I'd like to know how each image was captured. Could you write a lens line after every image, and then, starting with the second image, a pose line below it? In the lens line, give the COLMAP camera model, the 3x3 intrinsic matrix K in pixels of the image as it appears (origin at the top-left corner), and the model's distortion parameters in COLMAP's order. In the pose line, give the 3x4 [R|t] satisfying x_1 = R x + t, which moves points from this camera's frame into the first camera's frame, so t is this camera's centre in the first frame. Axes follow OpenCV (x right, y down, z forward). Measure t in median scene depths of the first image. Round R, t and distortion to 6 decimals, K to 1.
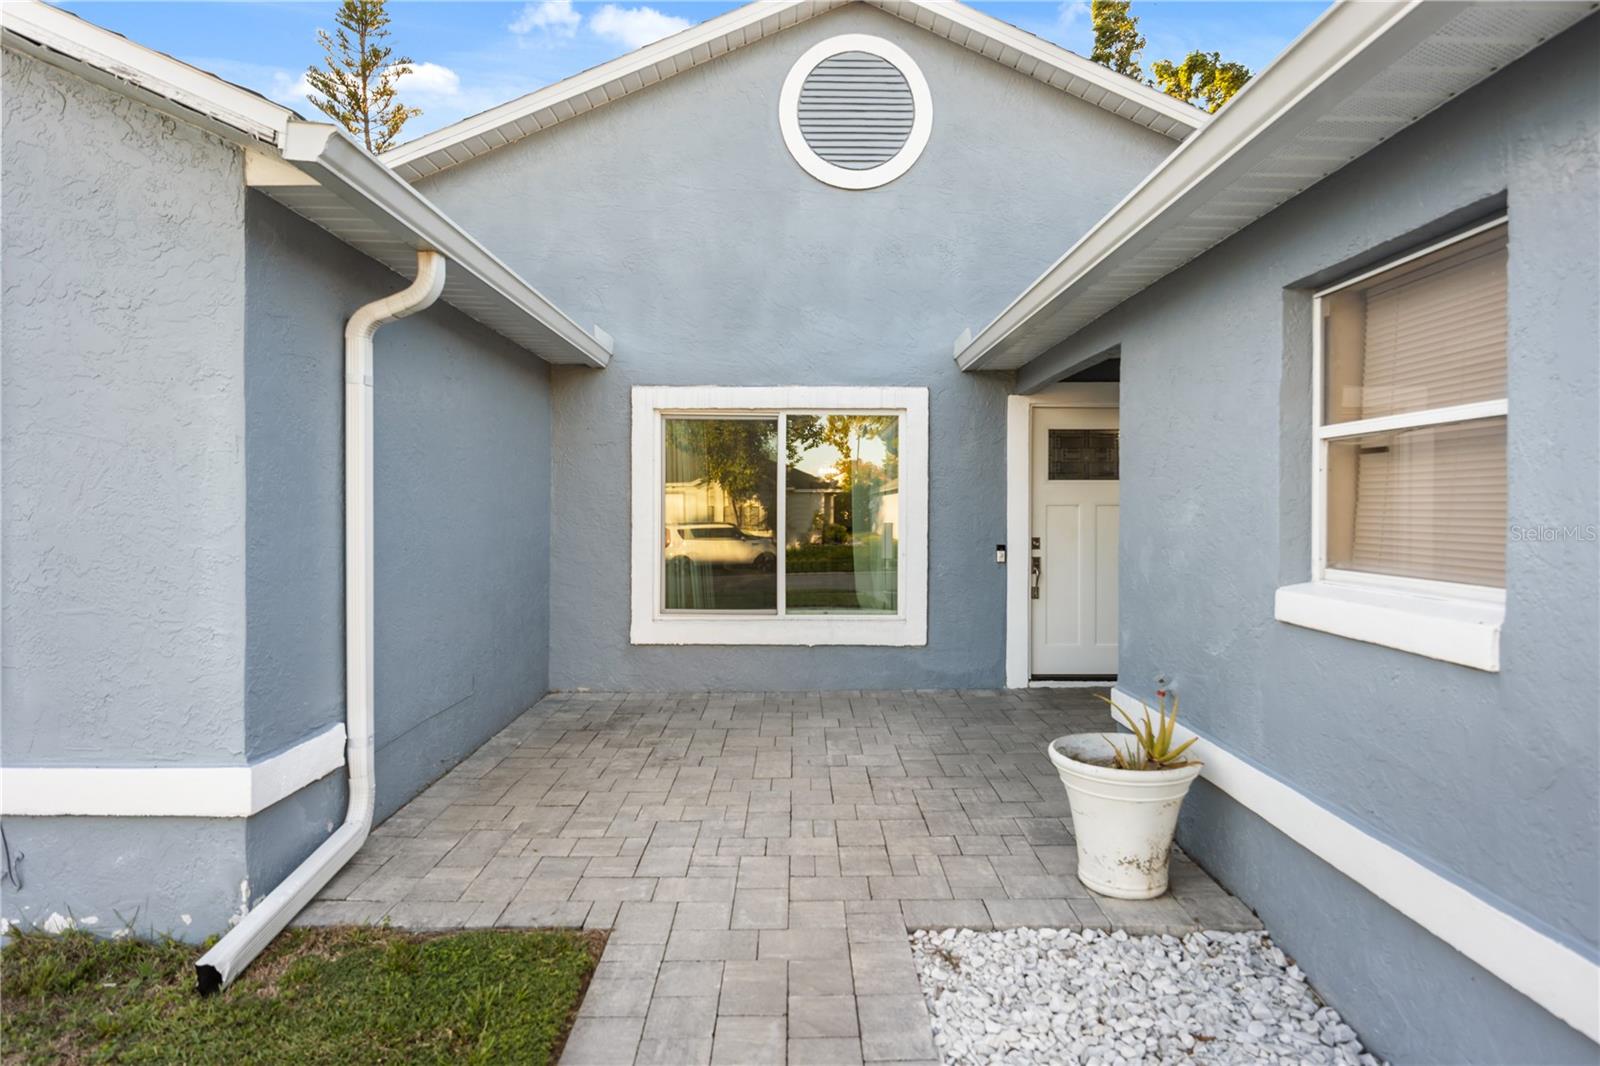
lens RADIAL K [[924.1, 0, 799.3], [0, 924.1, 511.3], [0, 0, 1]] dist [0.000892, 0.000961]
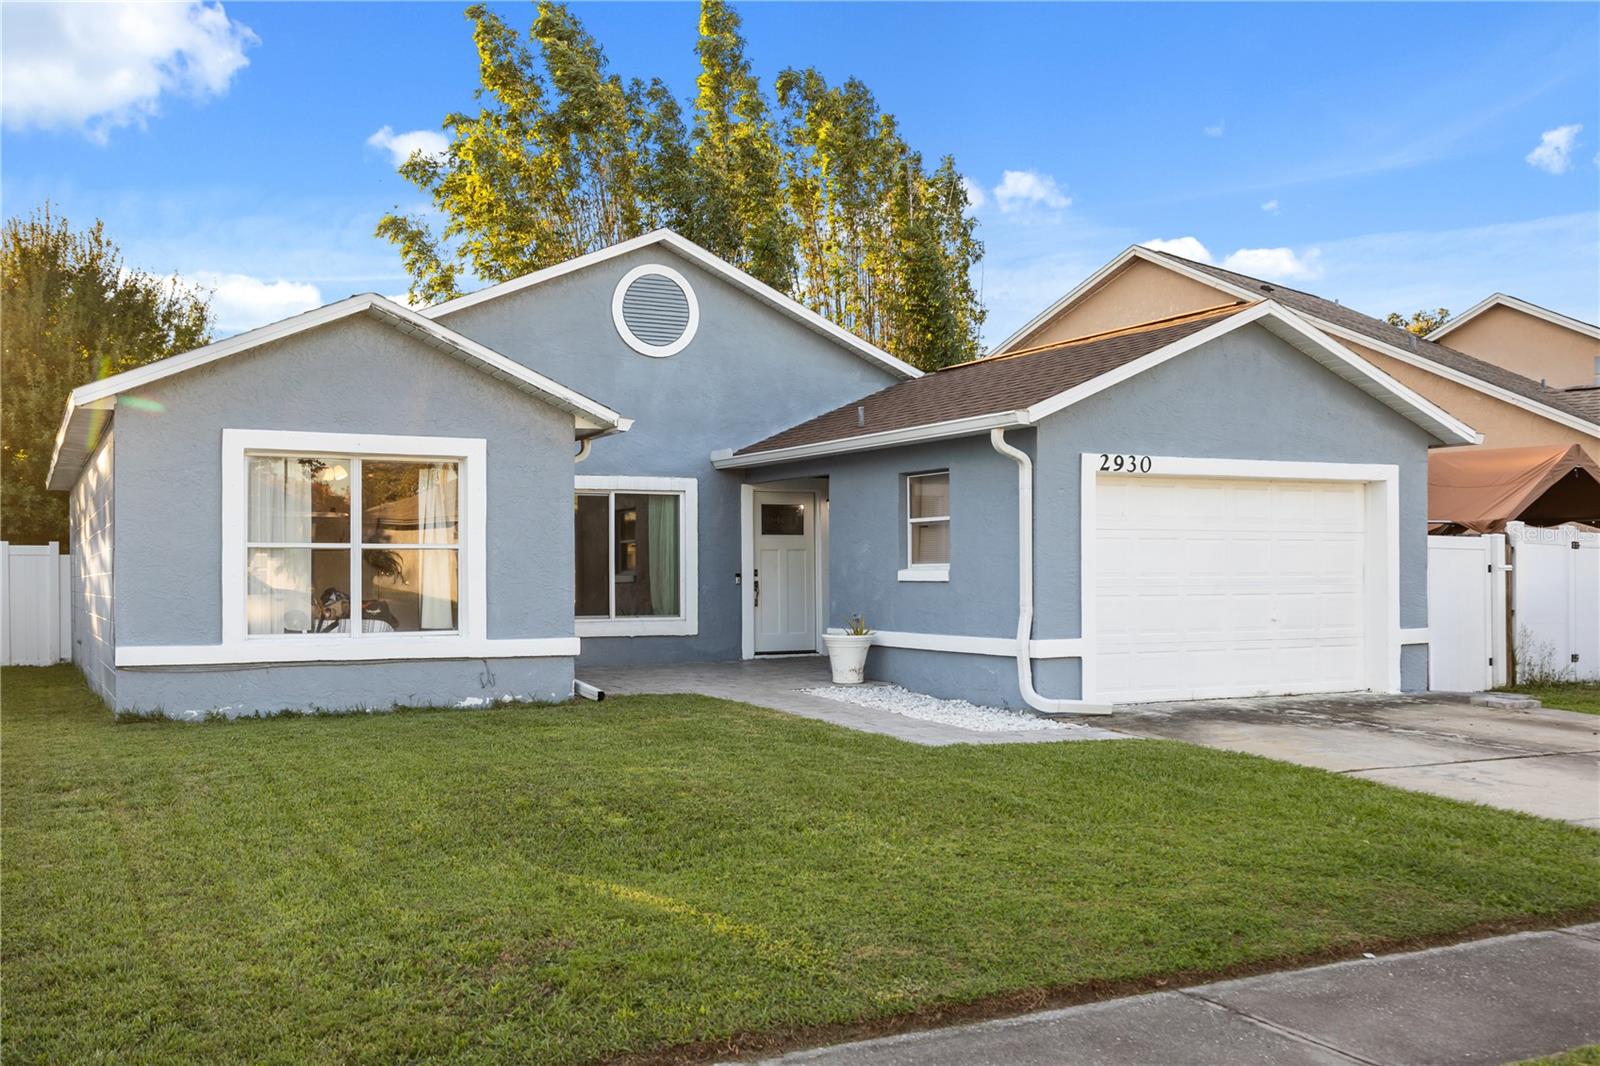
lens RADIAL K [[1553.8, 0, 800.0], [0, 1553.8, 533.0], [0, 0, 1]] dist [-0.000401, 0.000076]
pose [[0.895721, 0.004161, 0.444598, -0.940290], [0.010676, 0.999467, -0.030862, 0.051471], [-0.444489, 0.032390, 0.895199, -1.580321]]
